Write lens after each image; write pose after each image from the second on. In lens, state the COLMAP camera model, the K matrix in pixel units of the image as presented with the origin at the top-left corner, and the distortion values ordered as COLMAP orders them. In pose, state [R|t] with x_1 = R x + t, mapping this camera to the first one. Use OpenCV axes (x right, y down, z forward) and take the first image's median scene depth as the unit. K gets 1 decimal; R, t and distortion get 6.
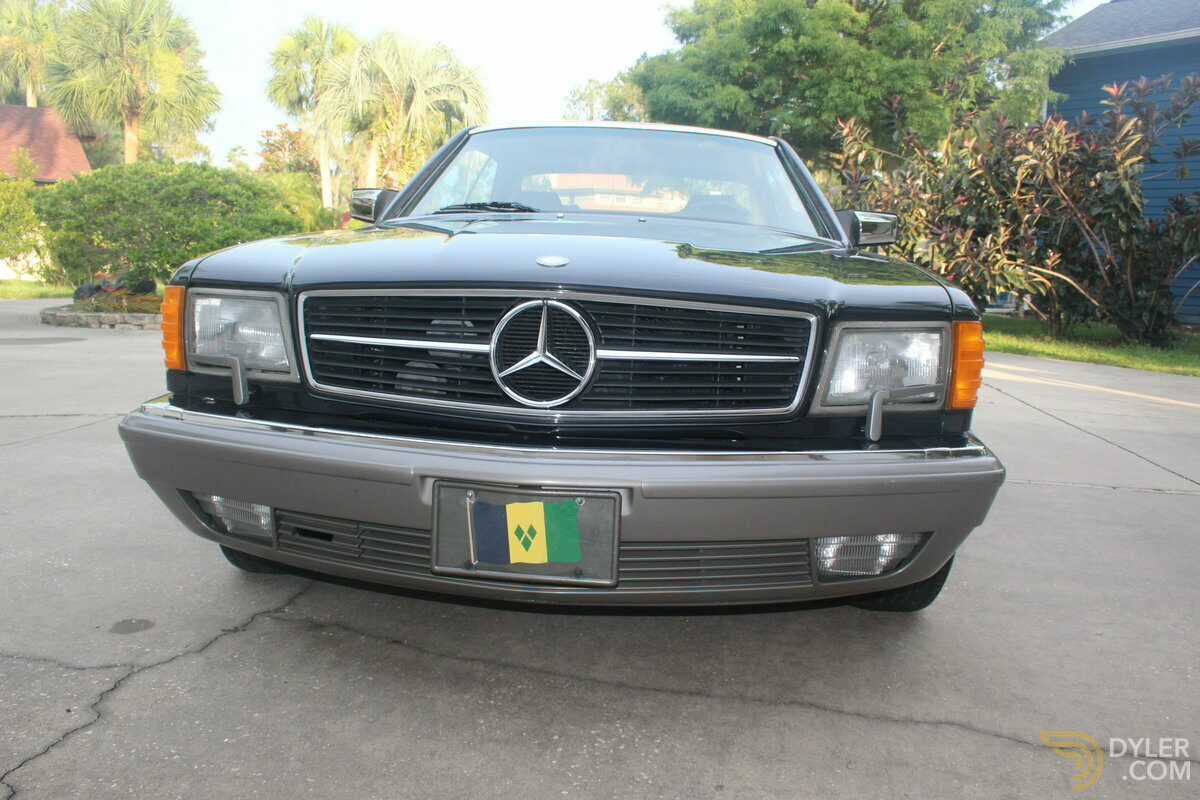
lens RADIAL K [[979.7, 0, 600.0], [0, 979.7, 400.0], [0, 0, 1]] dist [-0.157685, 0.133422]
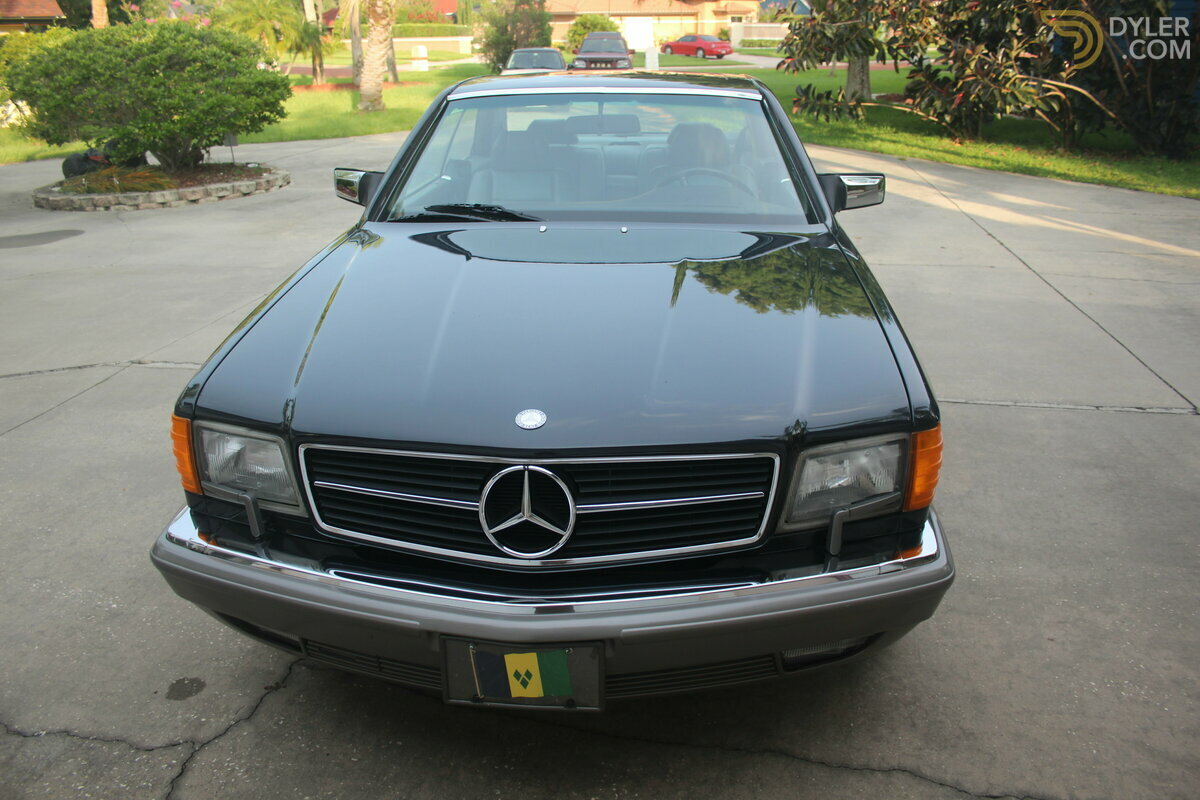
lens RADIAL K [[983.8, 0, 600.0], [0, 983.8, 400.0], [0, 0, 1]] dist [-0.160017, 0.138779]
pose [[0.998672, -0.048276, -0.017978, 0.008010], [0.050996, 0.975869, 0.212318, -0.066093], [0.007295, -0.212953, 0.977035, -0.007554]]
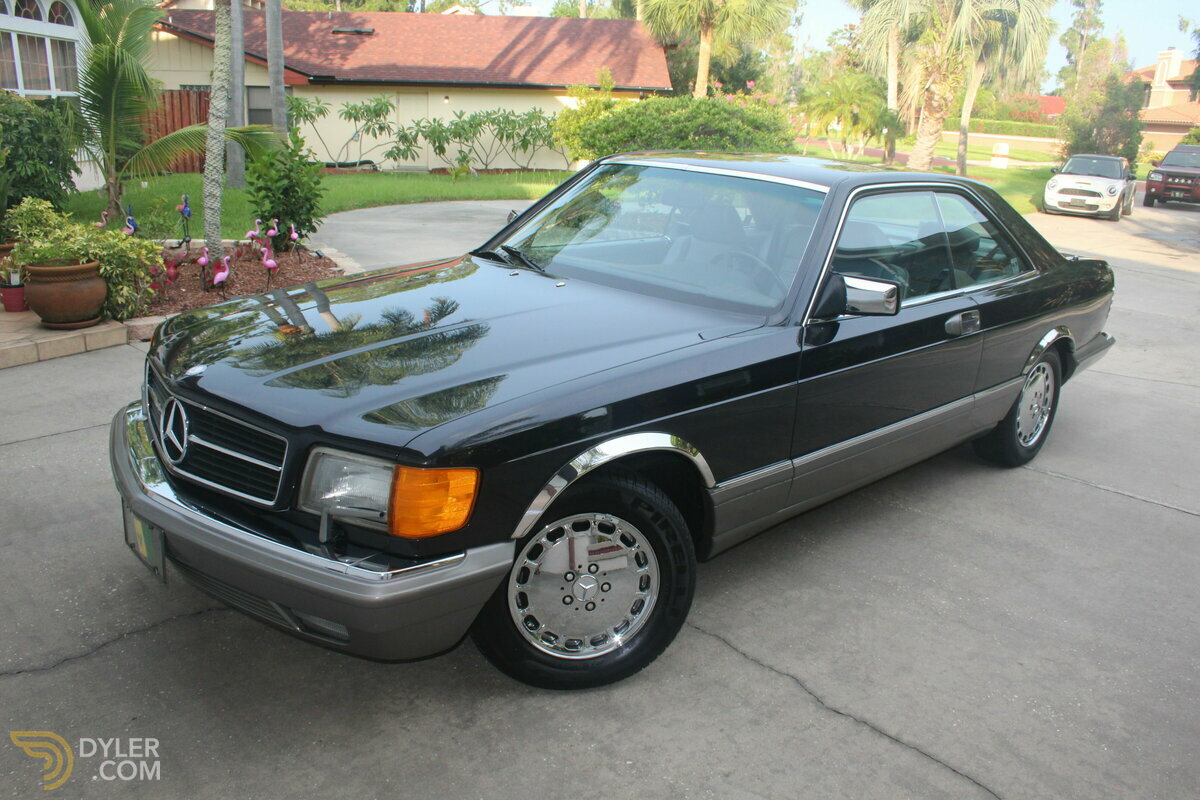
lens RADIAL K [[979.7, 0, 600.0], [0, 979.7, 400.0], [0, 0, 1]] dist [-0.157685, 0.133422]
pose [[0.831770, 0.153870, -0.533369, 0.155928], [-0.090975, 0.985610, 0.142464, -0.050819], [0.547615, -0.069974, 0.833799, -0.073939]]
